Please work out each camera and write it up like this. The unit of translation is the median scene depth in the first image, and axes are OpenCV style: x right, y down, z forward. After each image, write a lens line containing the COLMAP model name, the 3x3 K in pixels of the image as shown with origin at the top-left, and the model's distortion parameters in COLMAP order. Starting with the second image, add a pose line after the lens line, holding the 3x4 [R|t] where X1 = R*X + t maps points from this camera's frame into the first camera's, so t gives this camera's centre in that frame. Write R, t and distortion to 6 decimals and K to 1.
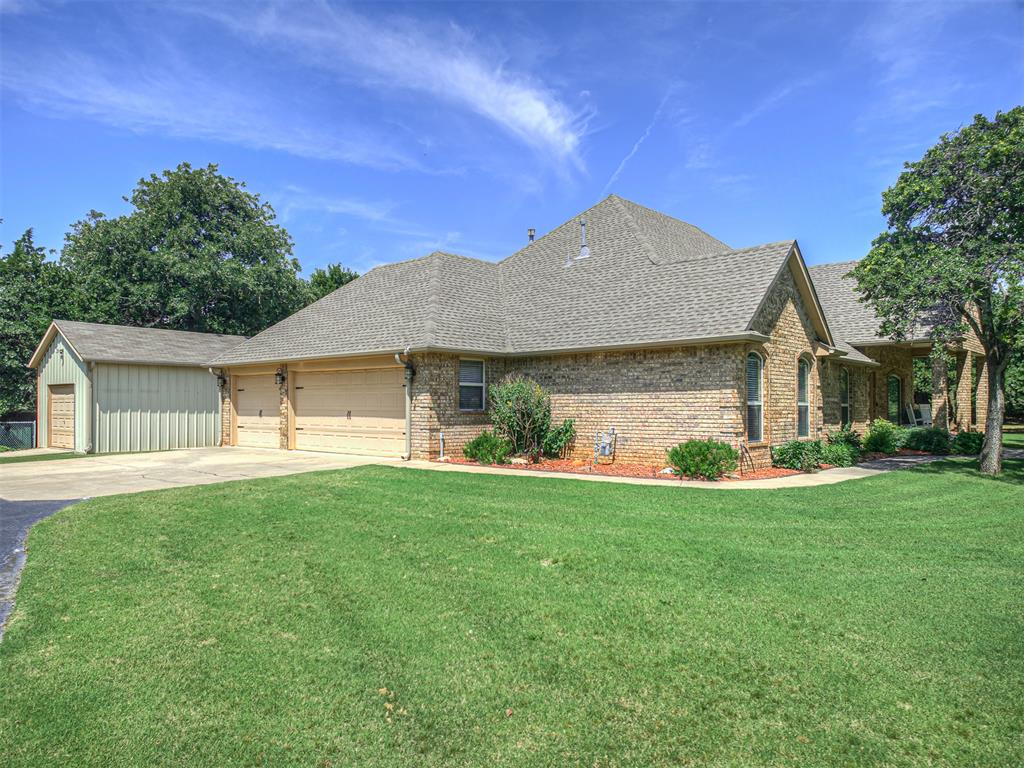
lens RADIAL K [[704.8, 0, 495.2], [0, 704.8, 401.6], [0, 0, 1]] dist [0.090954, -0.077536]
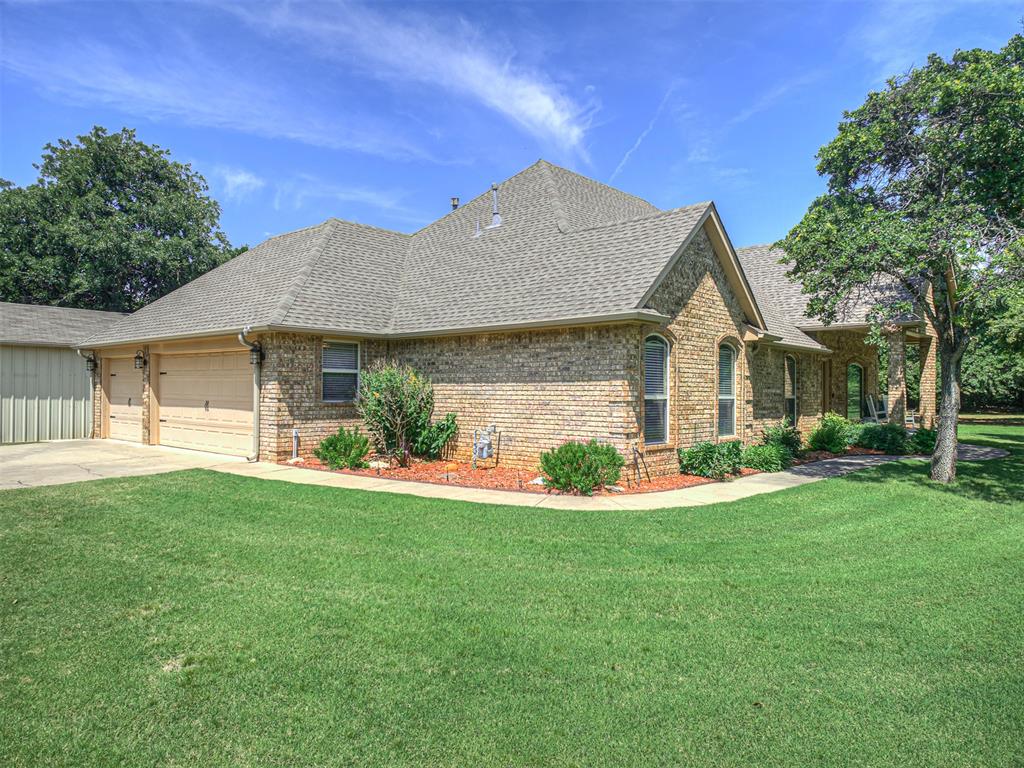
lens RADIAL K [[678.0, 0, 512.0], [0, 678.0, 384.0], [0, 0, 1]] dist [0.077482, -0.053164]
pose [[0.999939, 0.007087, 0.008436, 0.129600], [-0.007073, 0.999974, -0.001644, -0.007152], [-0.008448, 0.001584, 0.999963, 0.145143]]
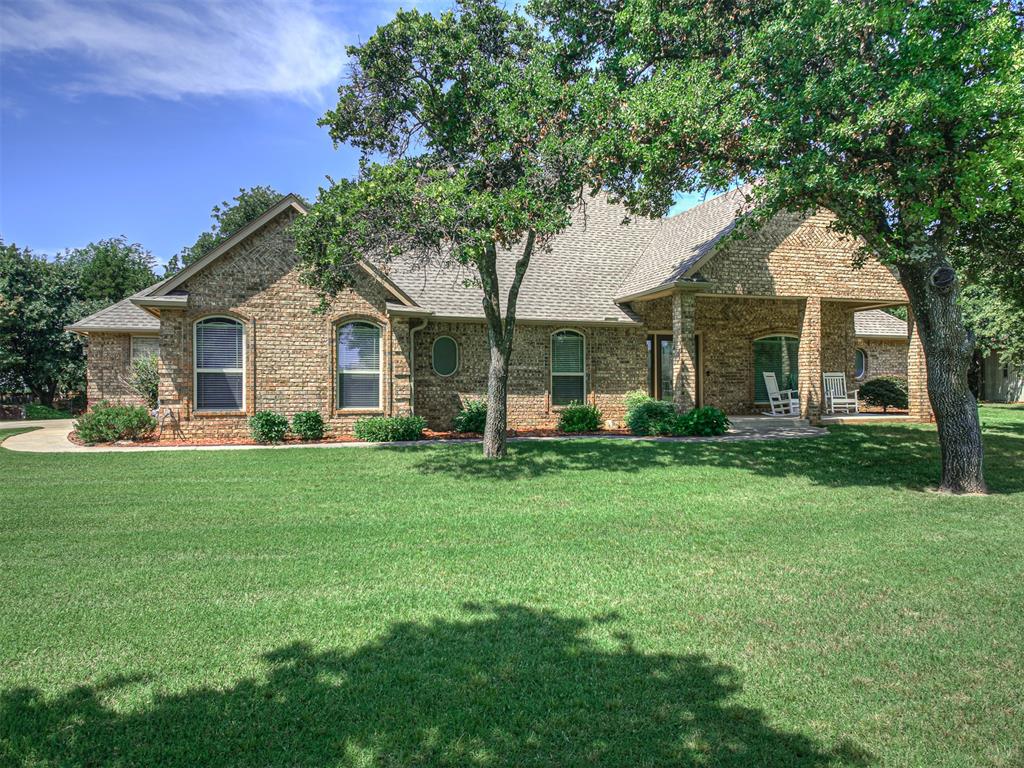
lens RADIAL K [[678.0, 0, 512.0], [0, 678.0, 384.0], [0, 0, 1]] dist [0.077482, -0.053164]
pose [[0.870324, -0.008415, -0.492407, 0.793178], [0.007758, 0.999964, -0.003378, 0.018246], [0.492418, -0.000880, 0.870358, 0.264290]]
